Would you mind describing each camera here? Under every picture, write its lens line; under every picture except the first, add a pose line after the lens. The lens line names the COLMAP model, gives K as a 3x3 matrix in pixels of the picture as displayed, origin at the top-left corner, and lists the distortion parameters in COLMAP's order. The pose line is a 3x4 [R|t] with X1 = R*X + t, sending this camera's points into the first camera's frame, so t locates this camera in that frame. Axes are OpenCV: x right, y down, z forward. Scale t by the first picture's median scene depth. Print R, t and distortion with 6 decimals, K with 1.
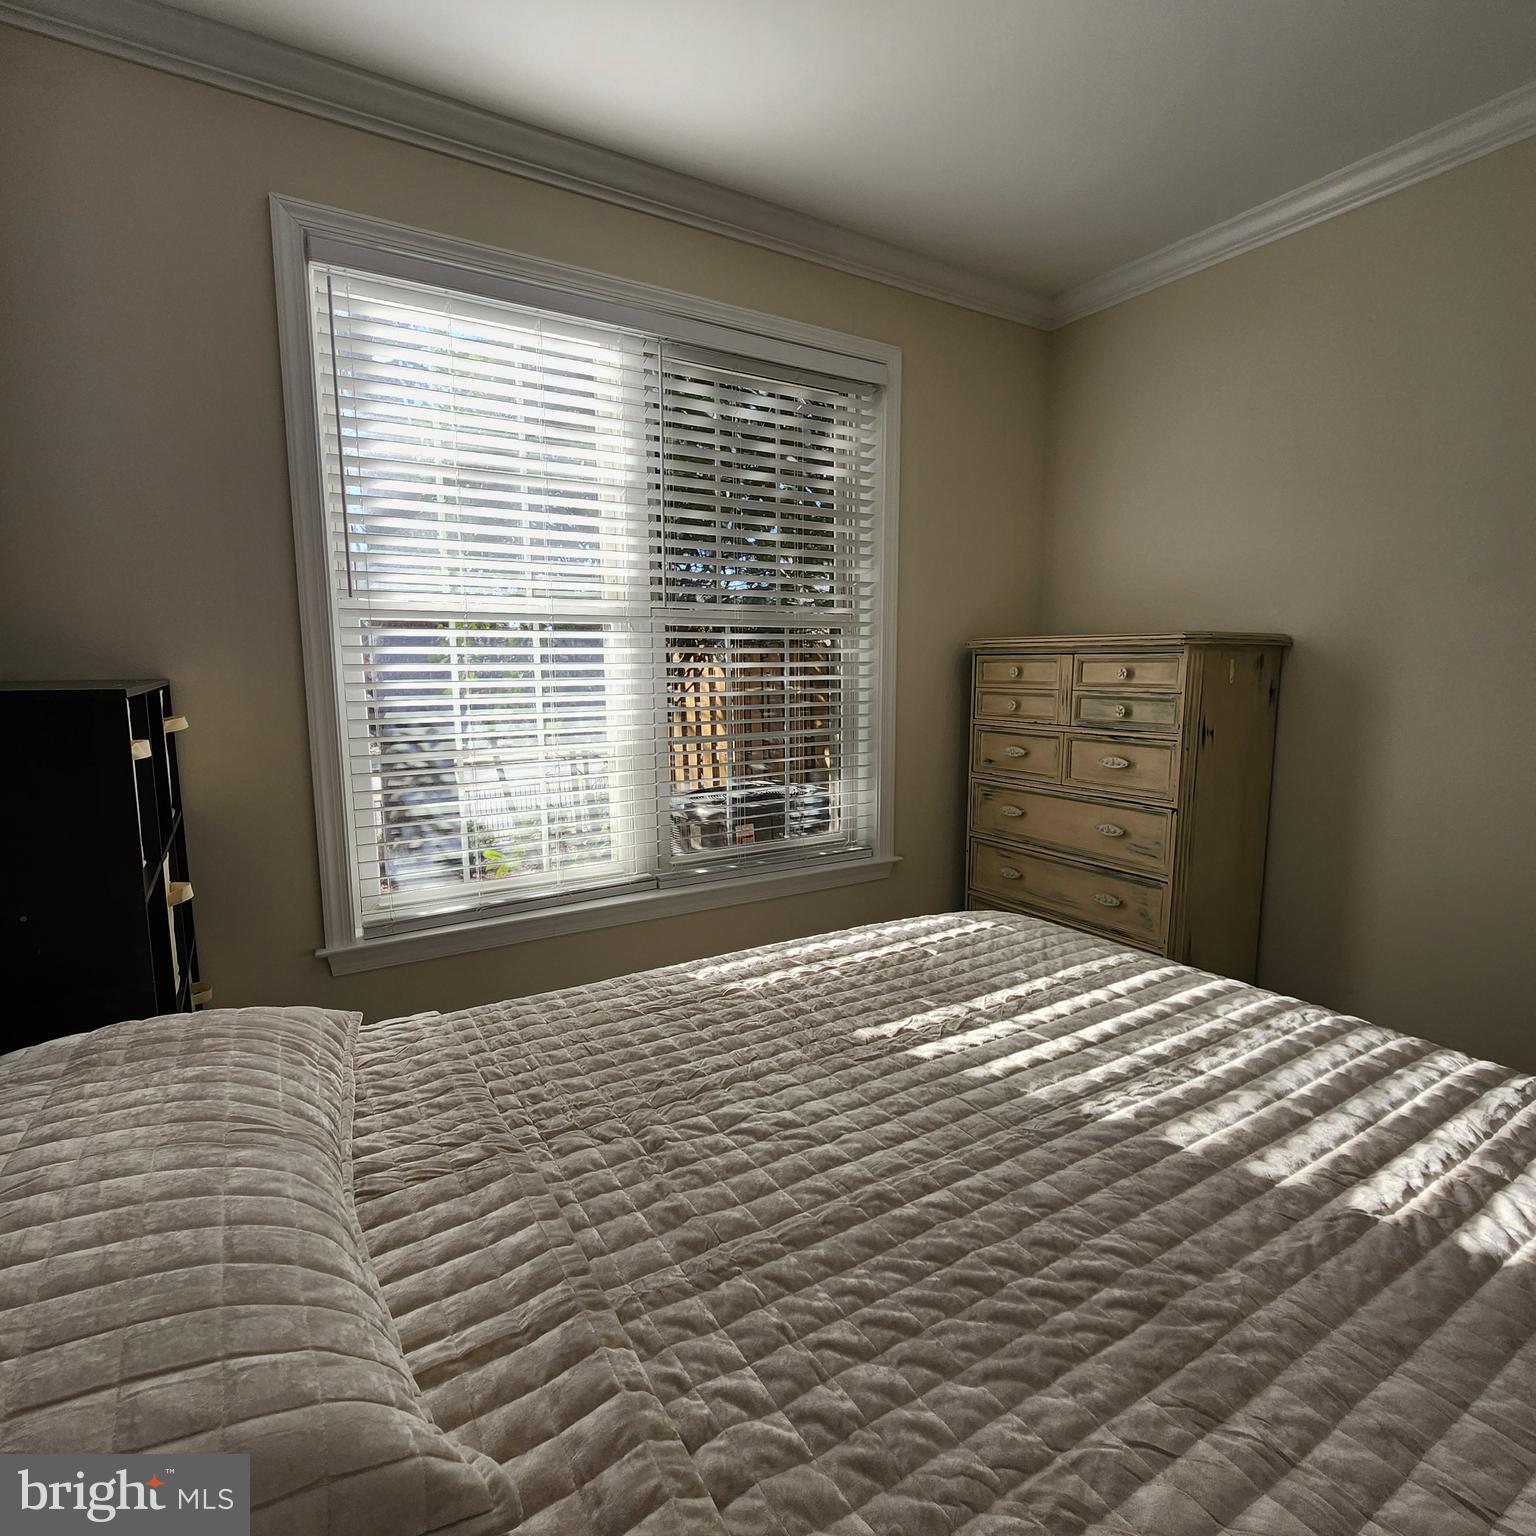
lens RADIAL K [[844.5, 0, 792.1], [0, 844.5, 765.9], [0, 0, 1]] dist [-0.006498, 0.003243]
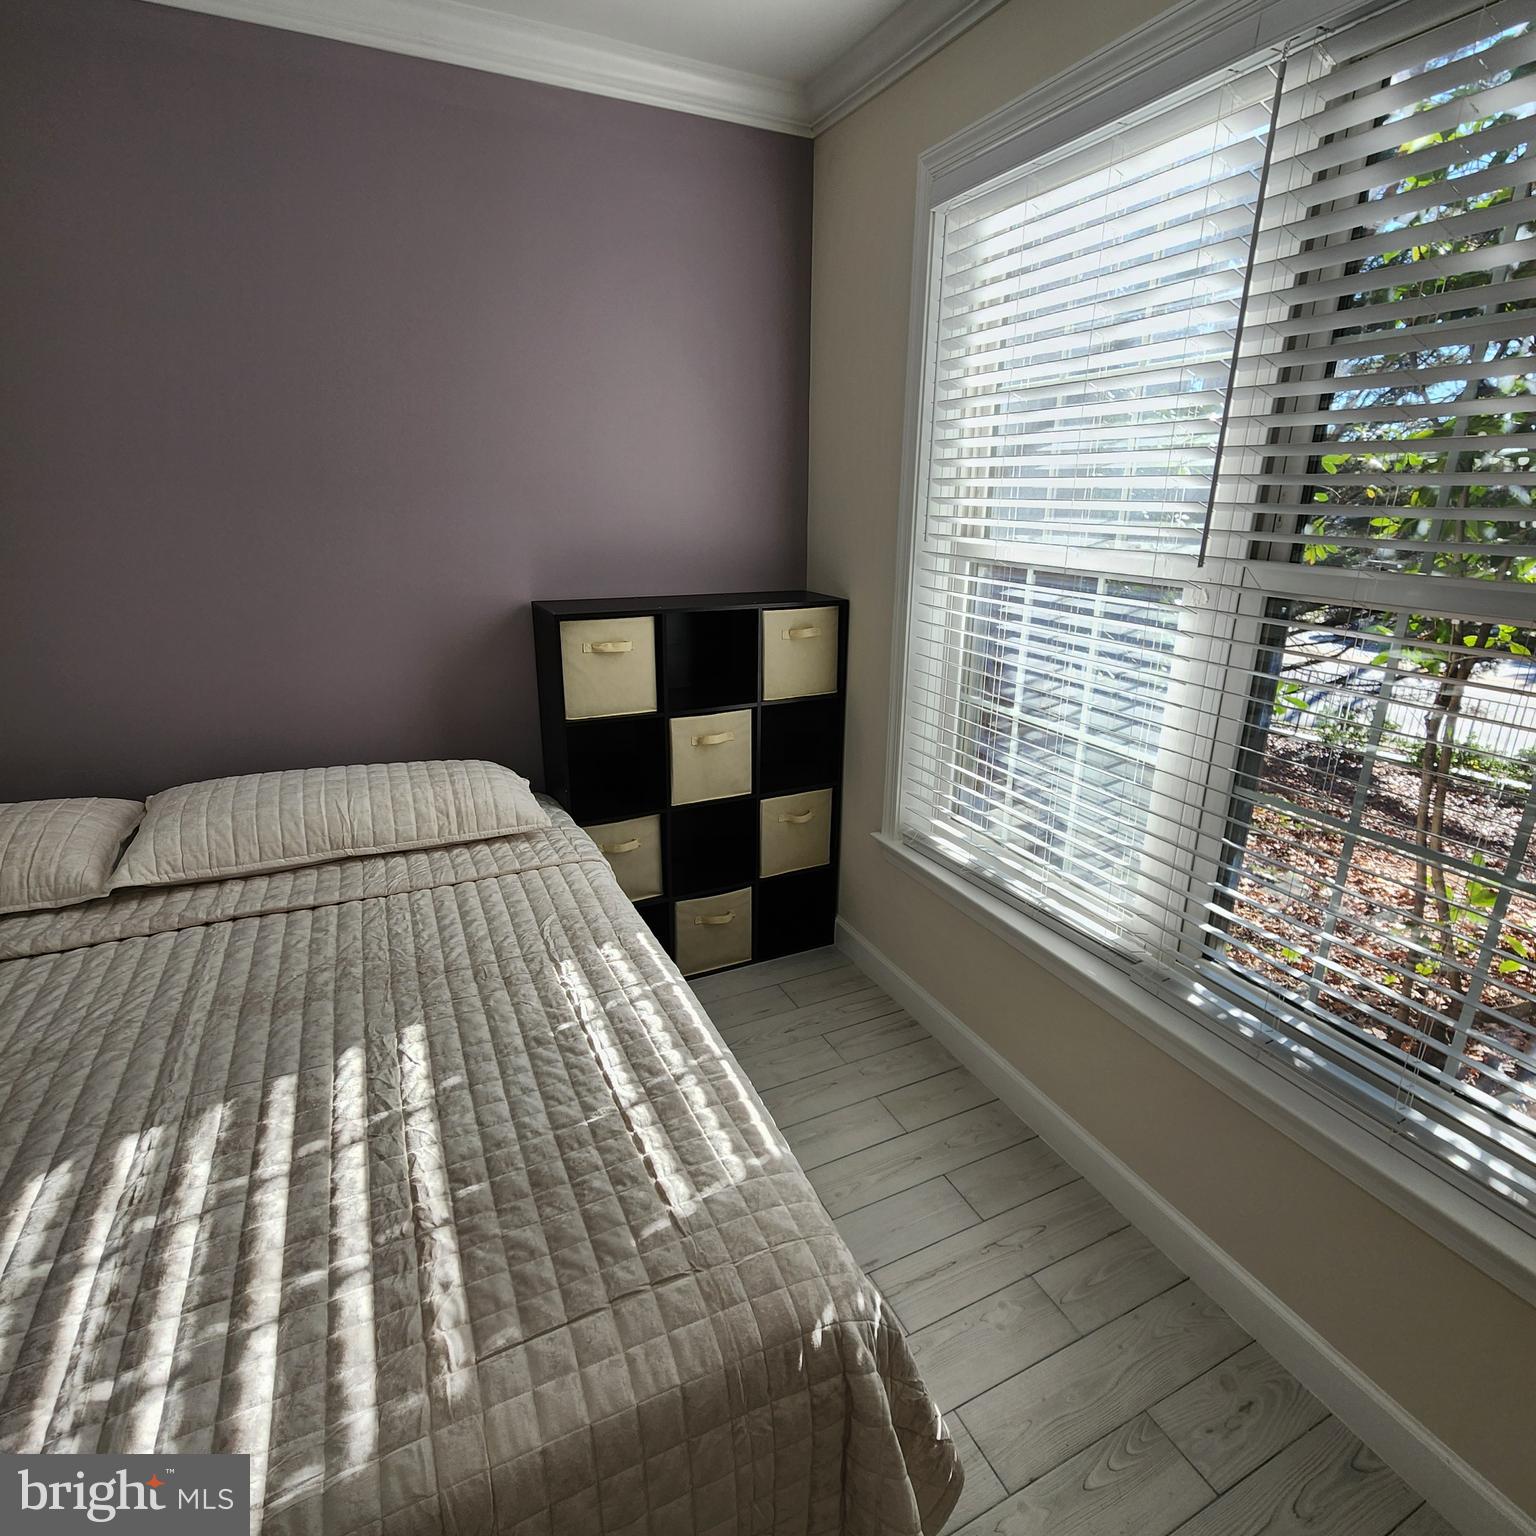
lens RADIAL K [[844.5, 0, 783.8], [0, 844.5, 775.8], [0, 0, 1]] dist [-0.006498, 0.003243]
pose [[-0.108364, 0.320489, -0.941034, 0.884856], [-0.136647, 0.932820, 0.333427, -0.380602], [0.984675, 0.164721, -0.057290, 1.390576]]
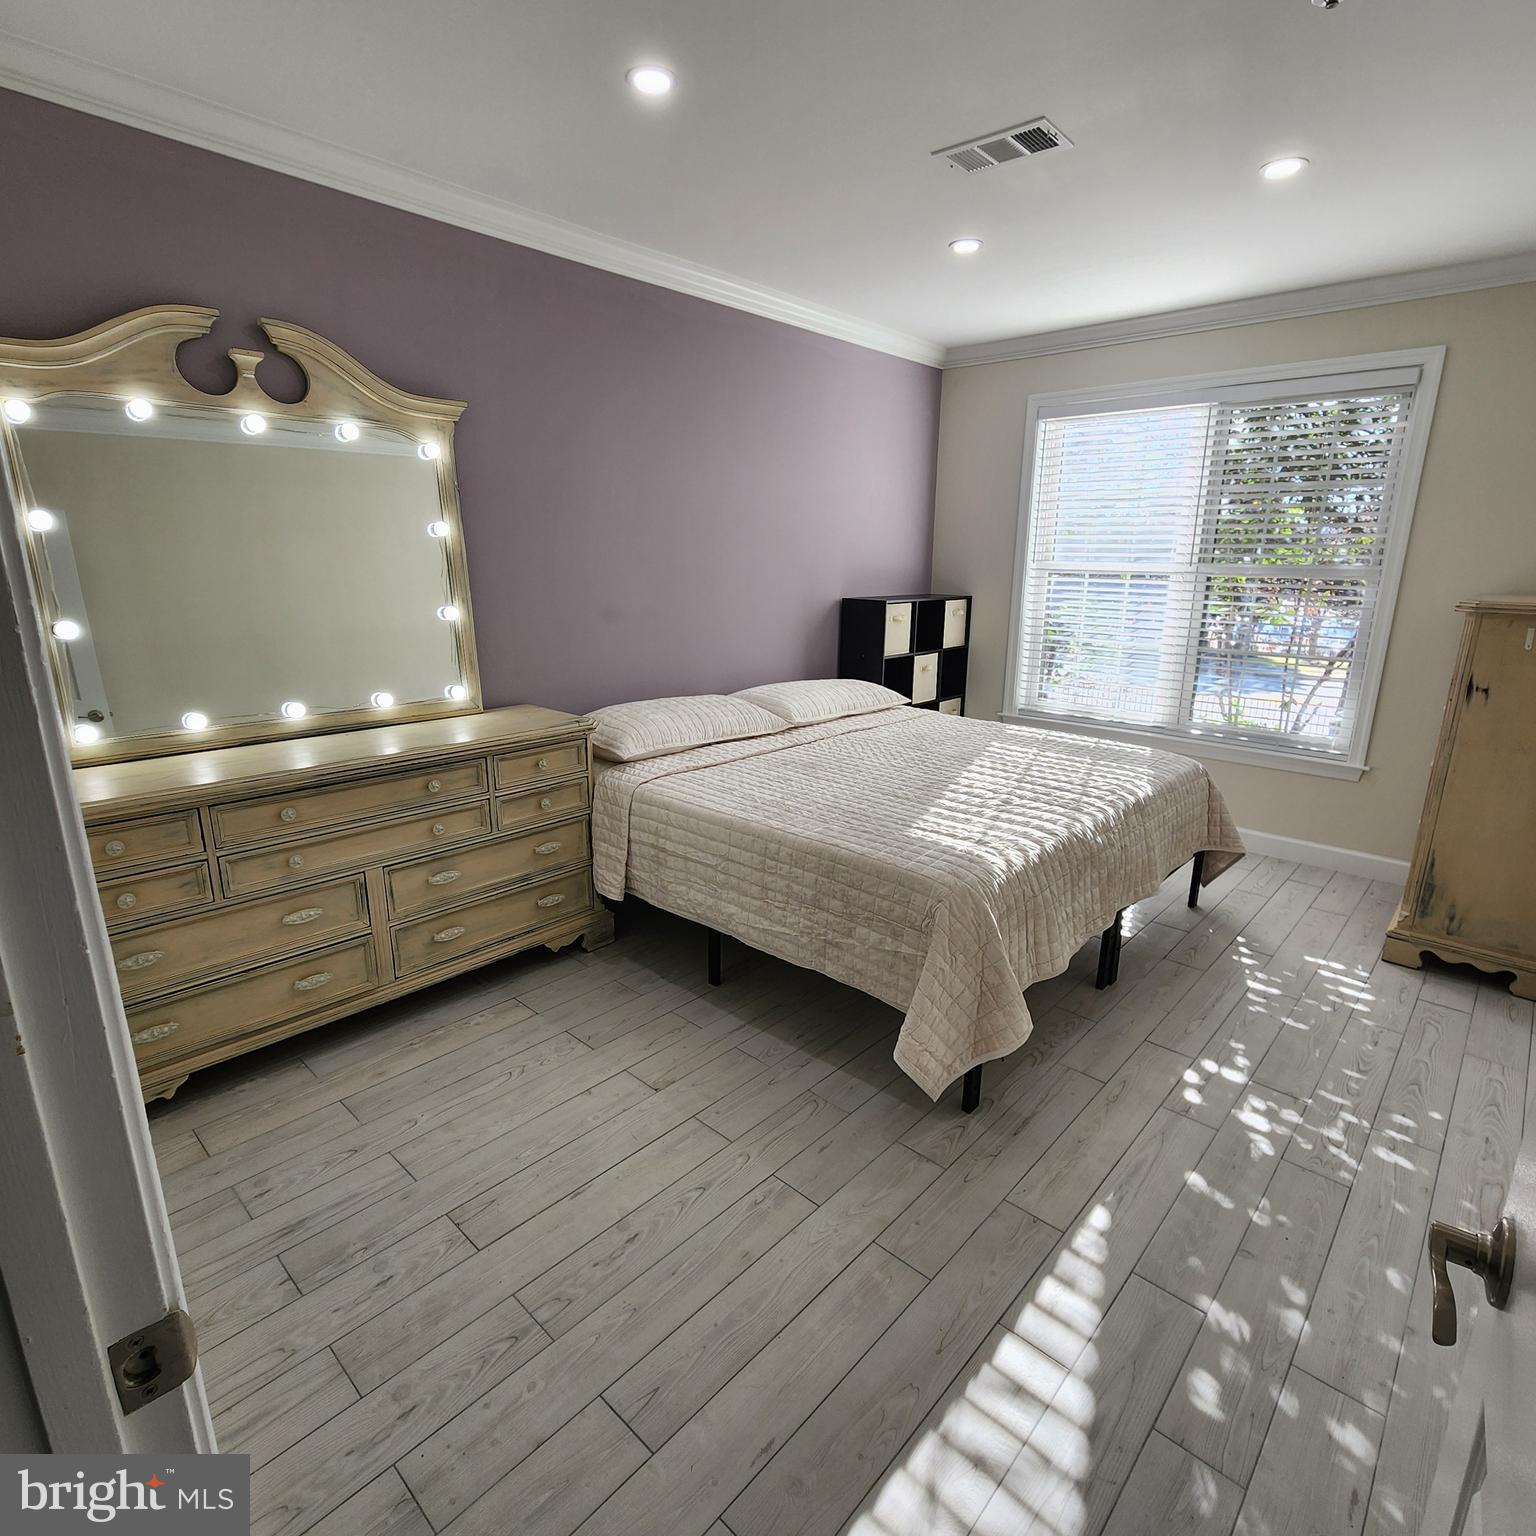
lens RADIAL K [[844.5, 0, 783.6], [0, 844.5, 777.8], [0, 0, 1]] dist [-0.006498, 0.003243]
pose [[0.264064, 0.256025, -0.929904, 2.361105], [-0.132836, 0.964592, 0.227854, -0.103648], [0.955314, 0.063357, 0.288723, -0.416170]]
